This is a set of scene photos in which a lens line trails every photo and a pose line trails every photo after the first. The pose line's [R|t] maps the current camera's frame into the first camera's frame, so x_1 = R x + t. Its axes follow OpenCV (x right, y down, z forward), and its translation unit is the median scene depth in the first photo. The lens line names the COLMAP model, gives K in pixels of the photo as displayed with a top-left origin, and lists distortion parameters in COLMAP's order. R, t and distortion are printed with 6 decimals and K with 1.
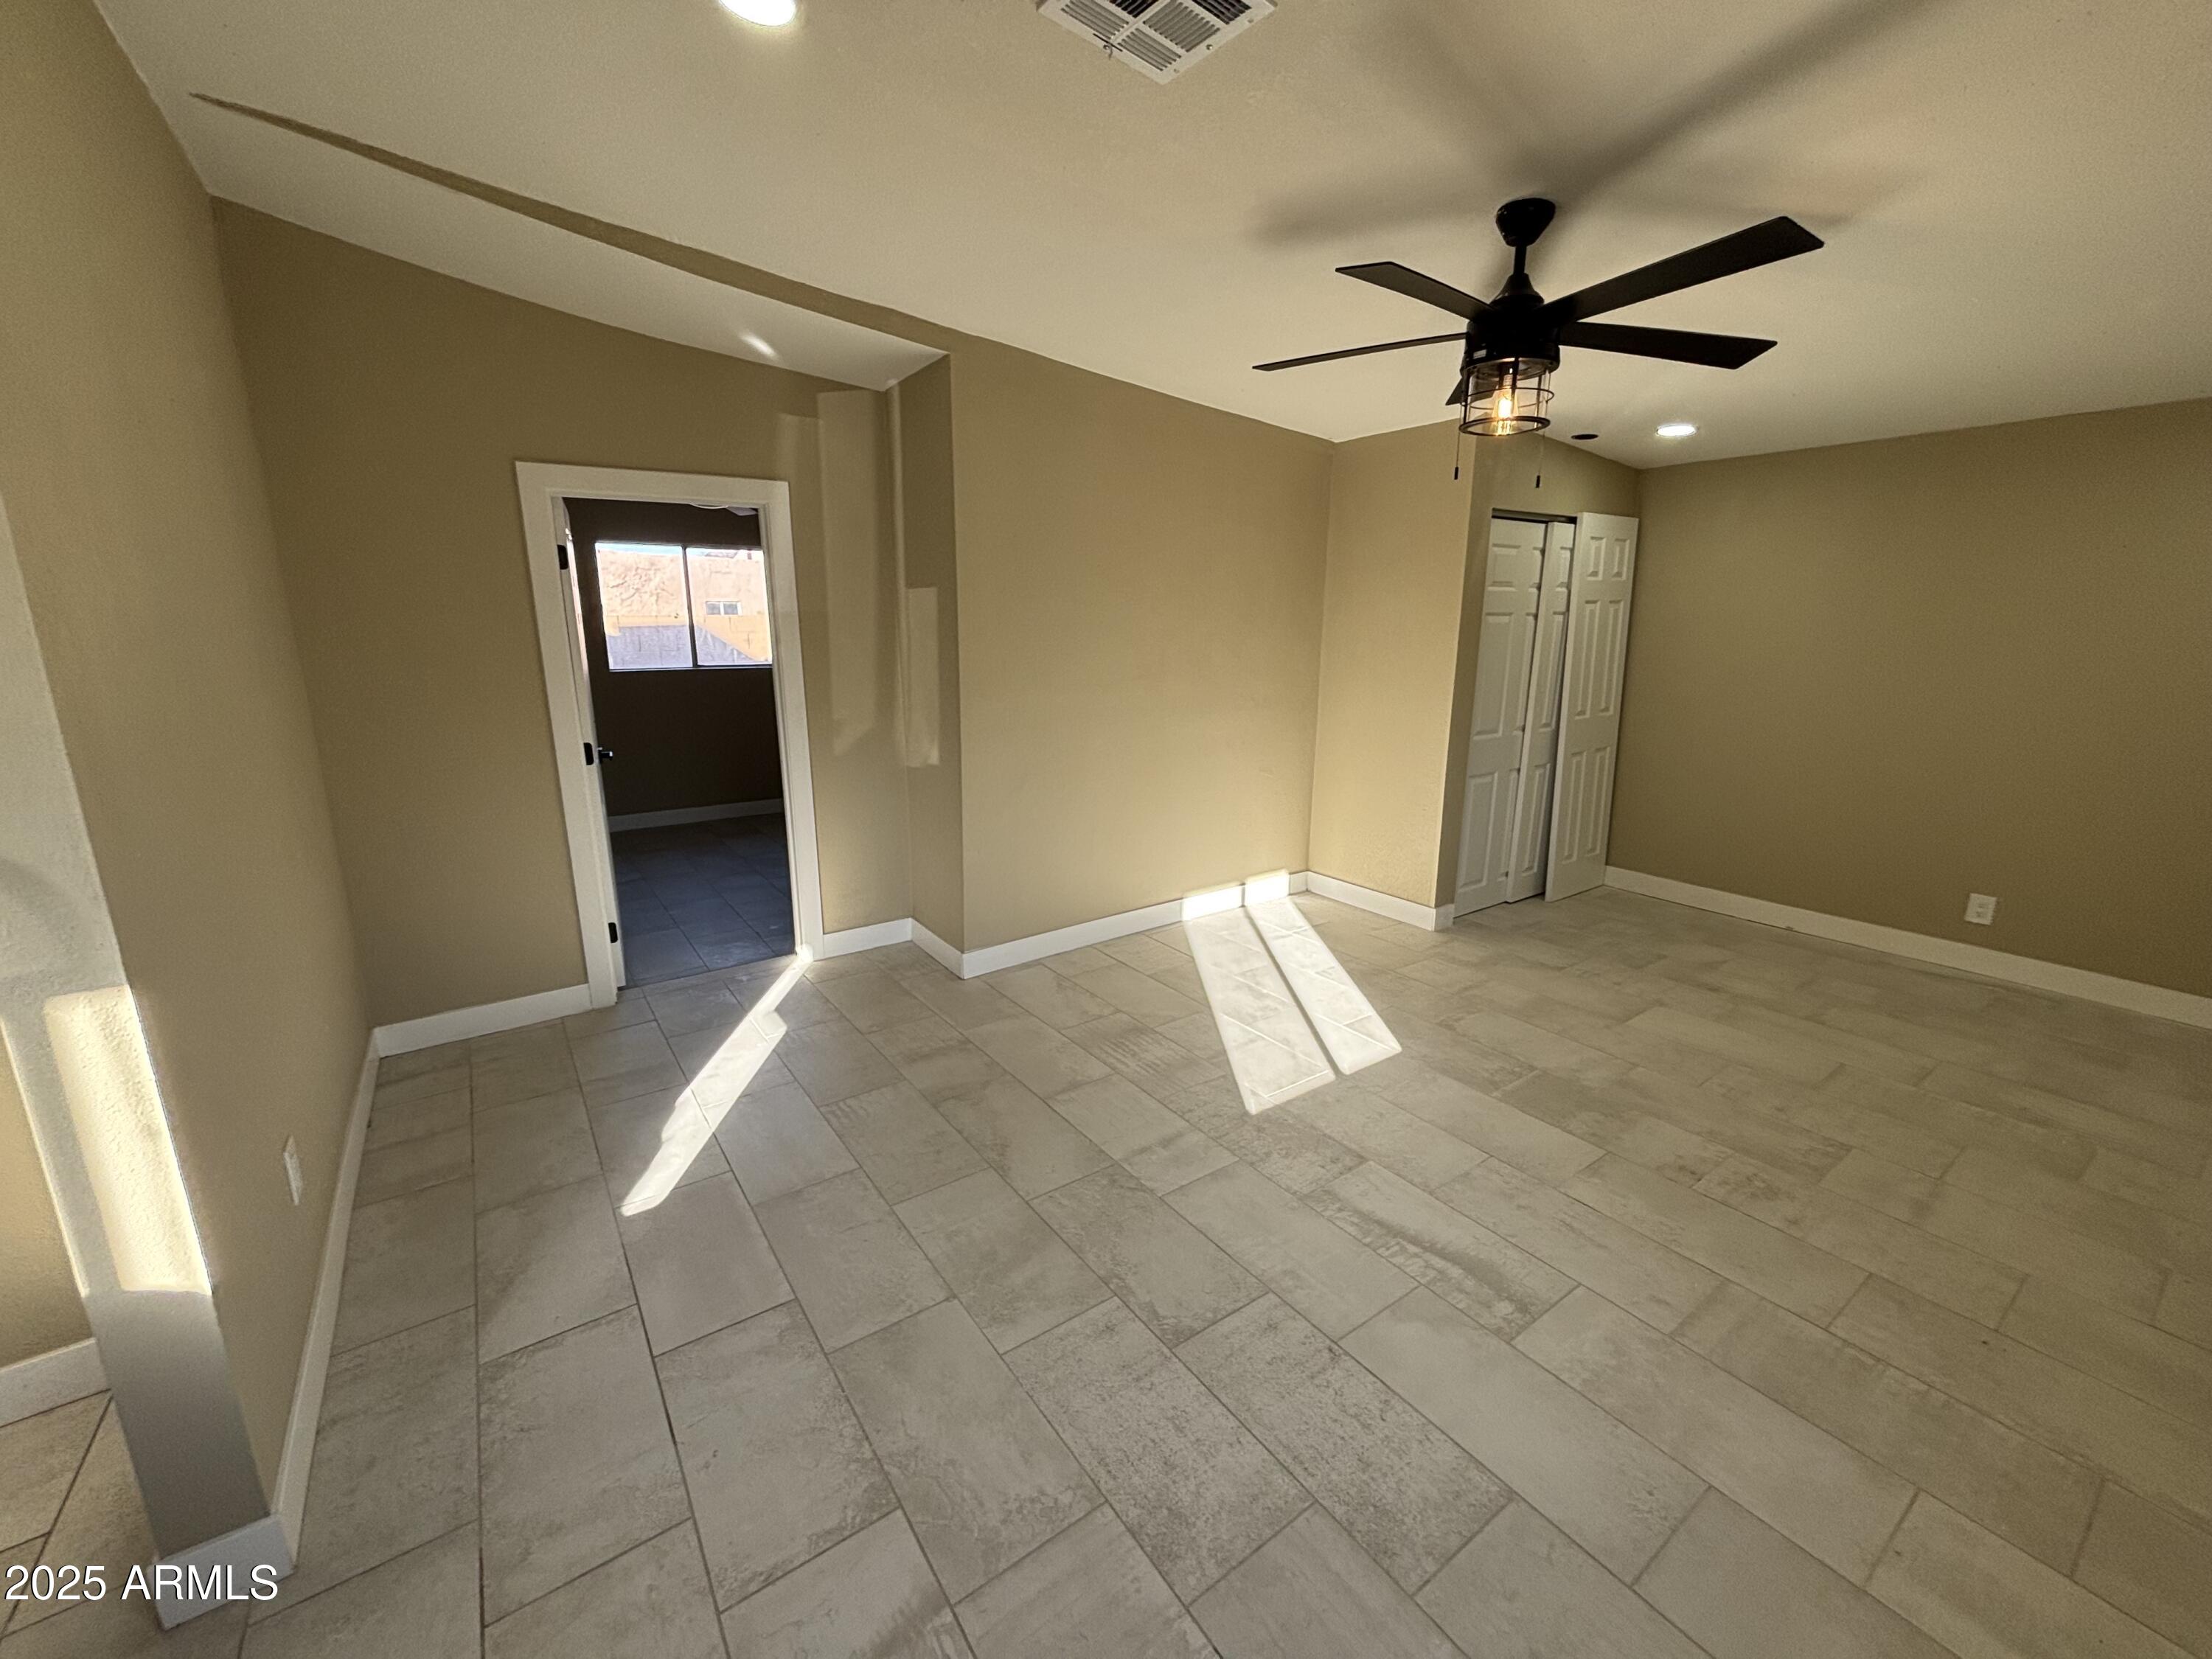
lens RADIAL K [[893.2, 0, 1103.7], [0, 893.2, 829.6], [0, 0, 1]] dist [0.000399, 0.000234]
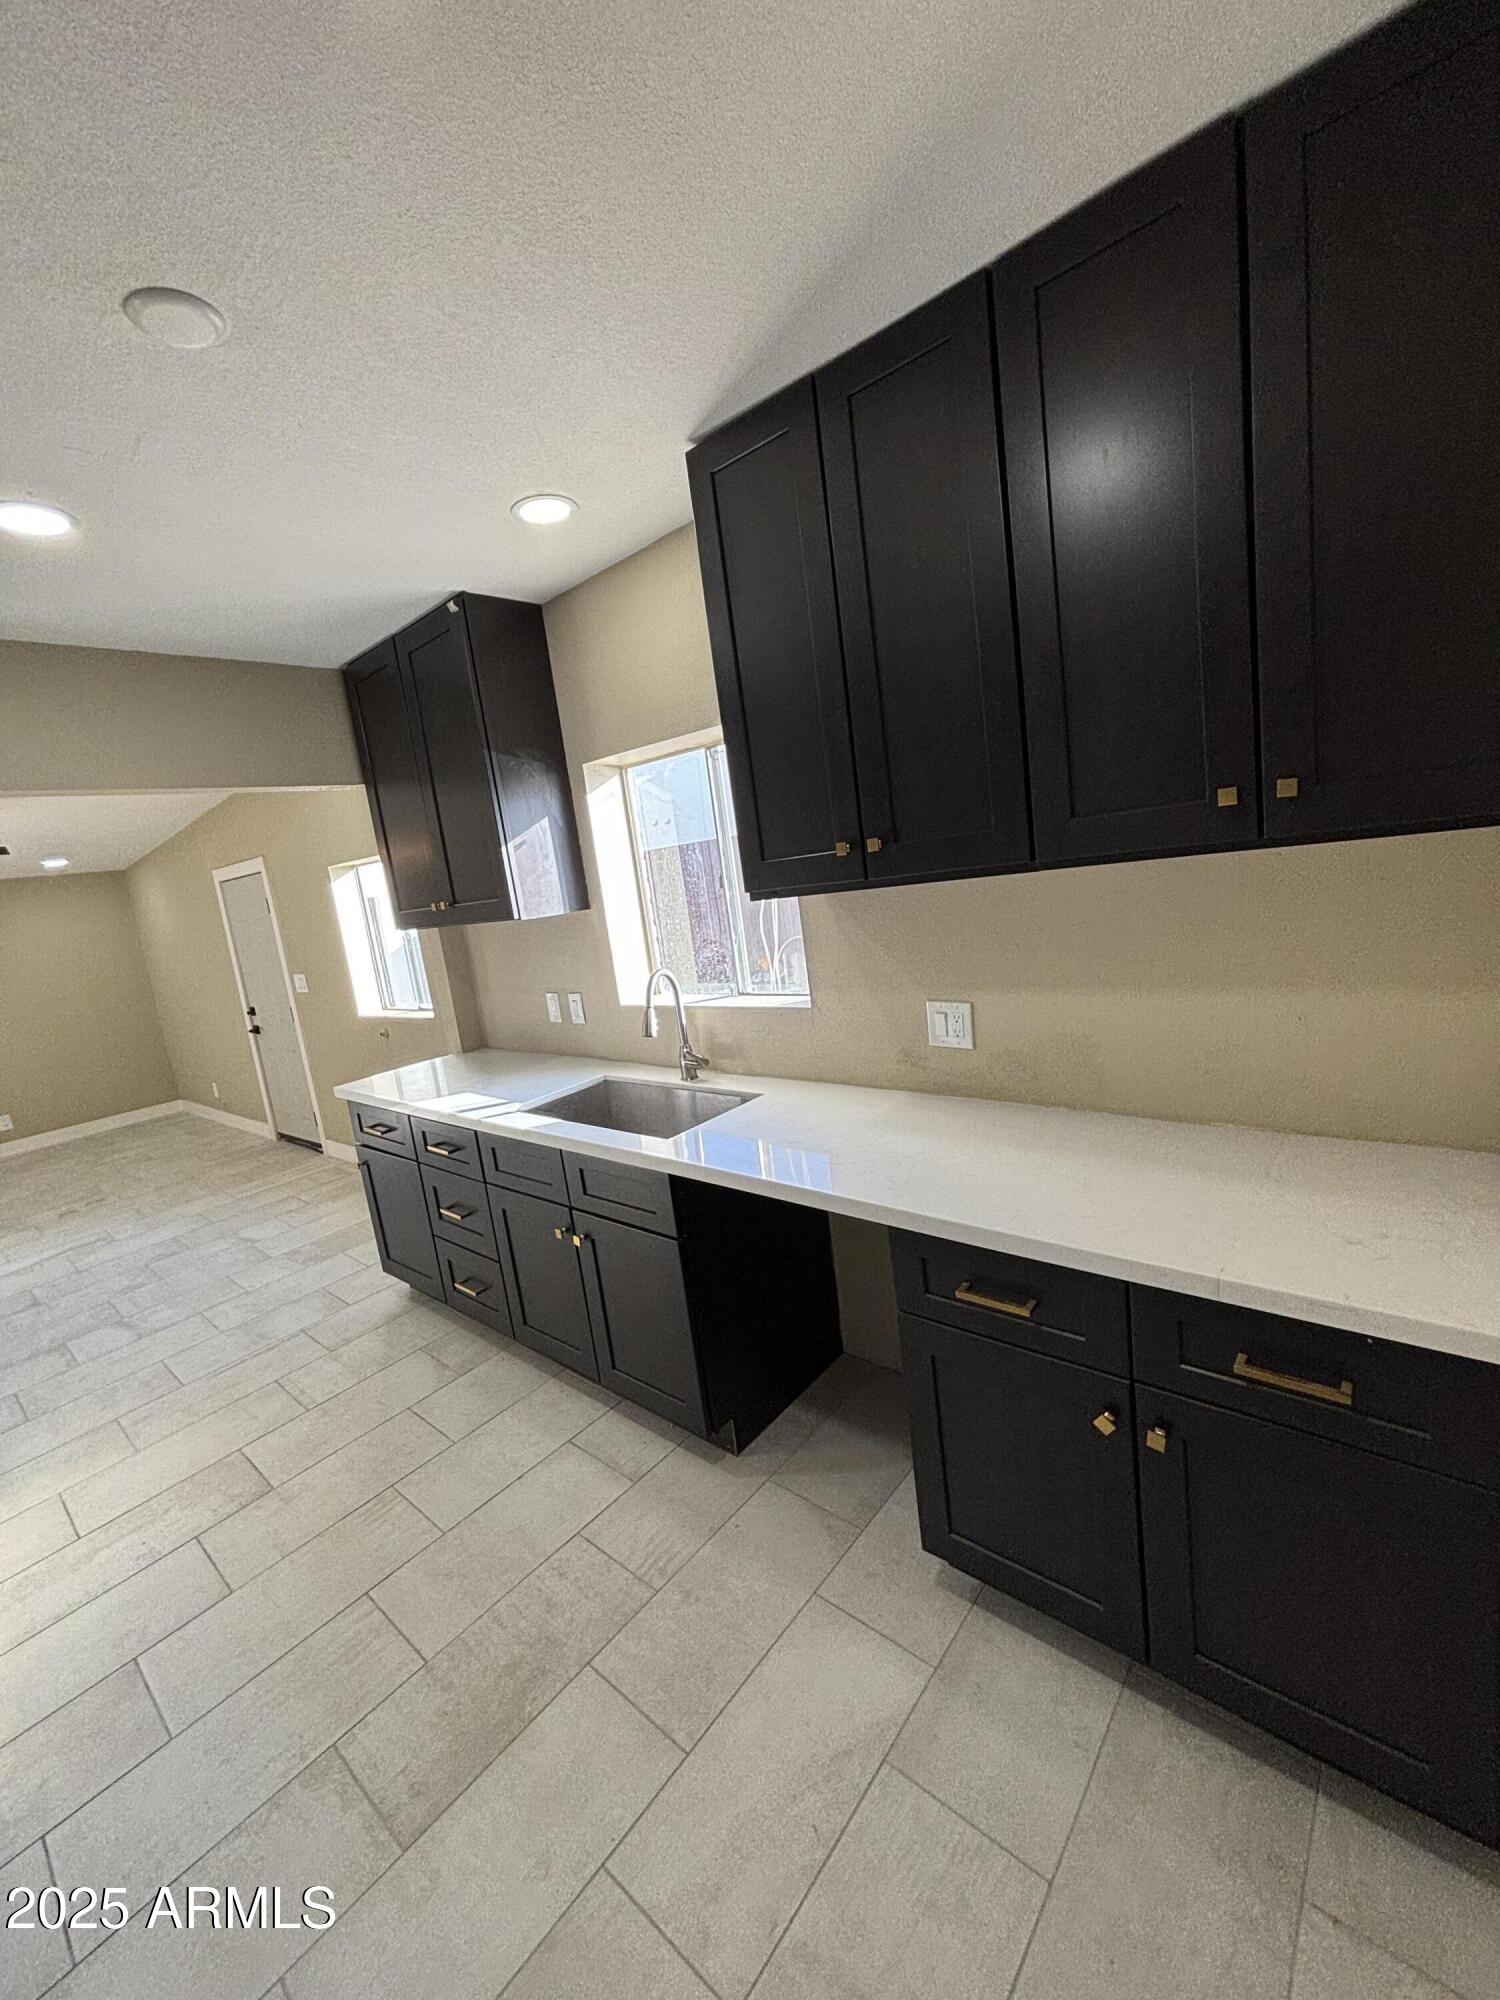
lens RADIAL K [[807.6, 0, 757.0], [0, 807.6, 995.0], [0, 0, 1]] dist [0.000399, 0.000234]
pose [[-0.249764, -0.123570, 0.960390, -1.493956], [0.352074, 0.912350, 0.208951, 0.061577], [-0.902032, 0.390317, -0.184366, -0.358561]]
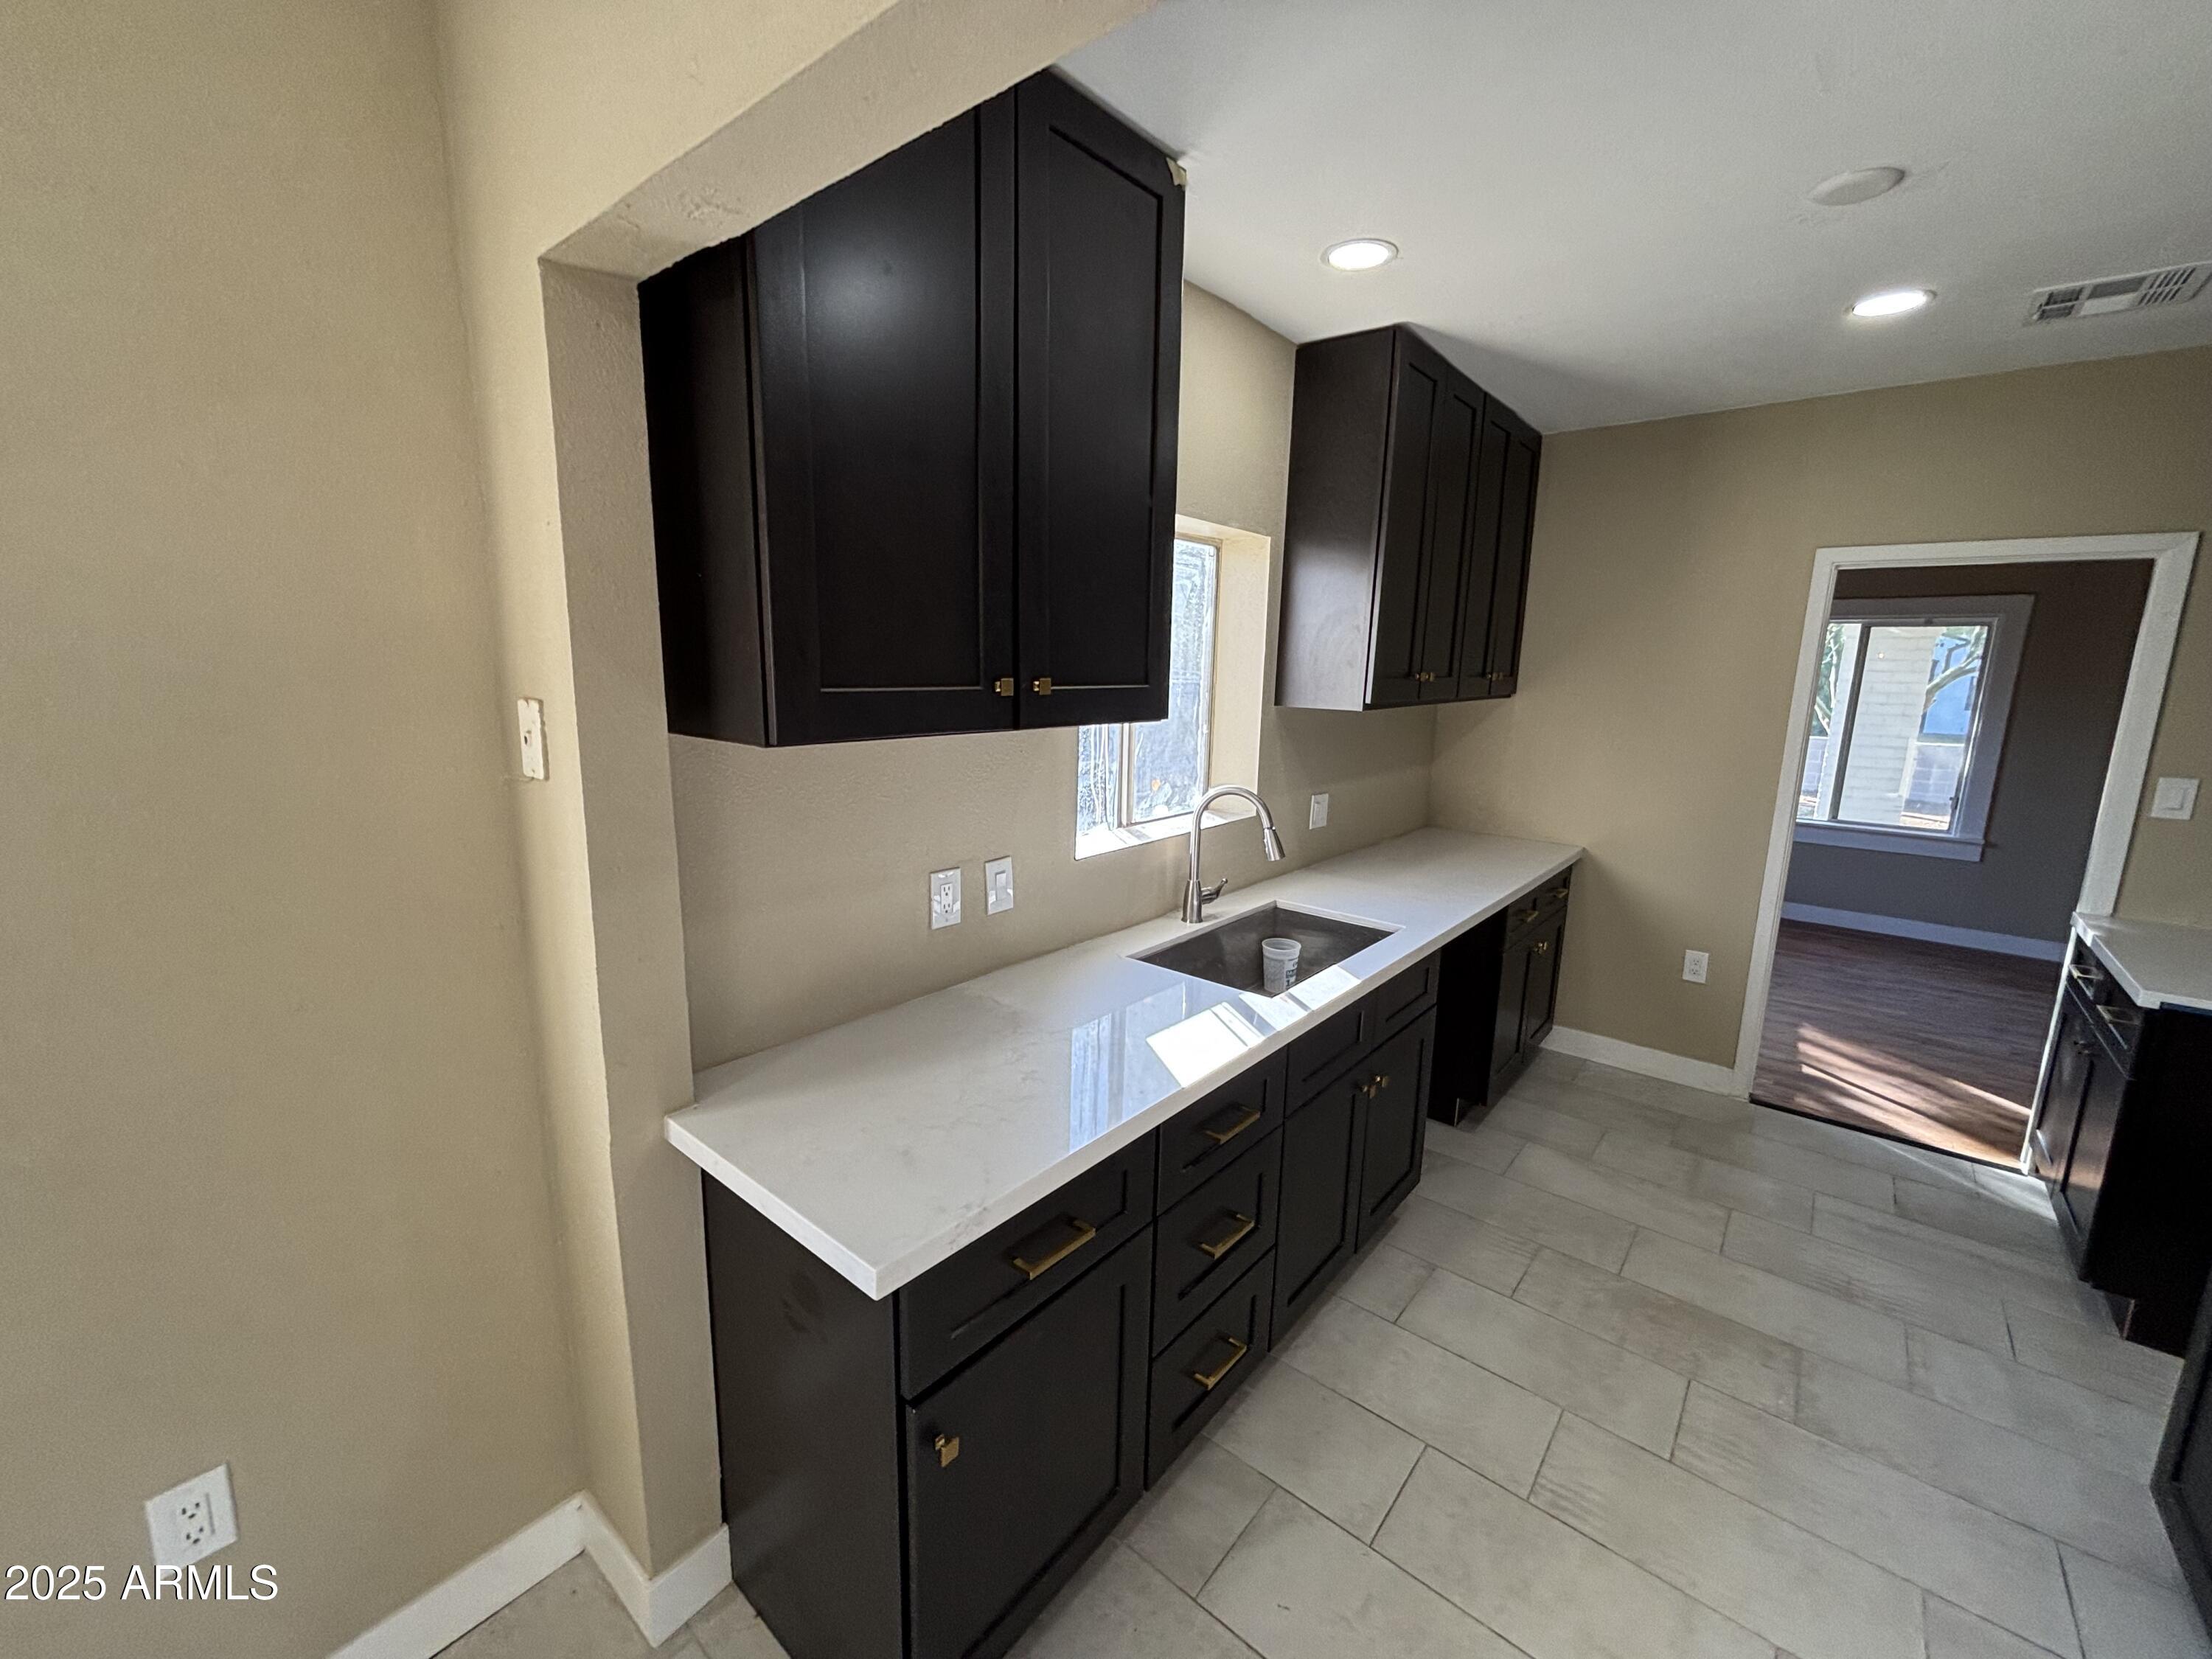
lens RADIAL K [[893.2, 0, 1097.9], [0, 893.2, 826.1], [0, 0, 1]] dist [0.000399, 0.000234]
pose [[-0.966029, 0.027851, -0.256927, -0.208693], [-0.080649, 0.912037, 0.402099, -0.118808], [0.245526, 0.409160, -0.878809, 0.318497]]
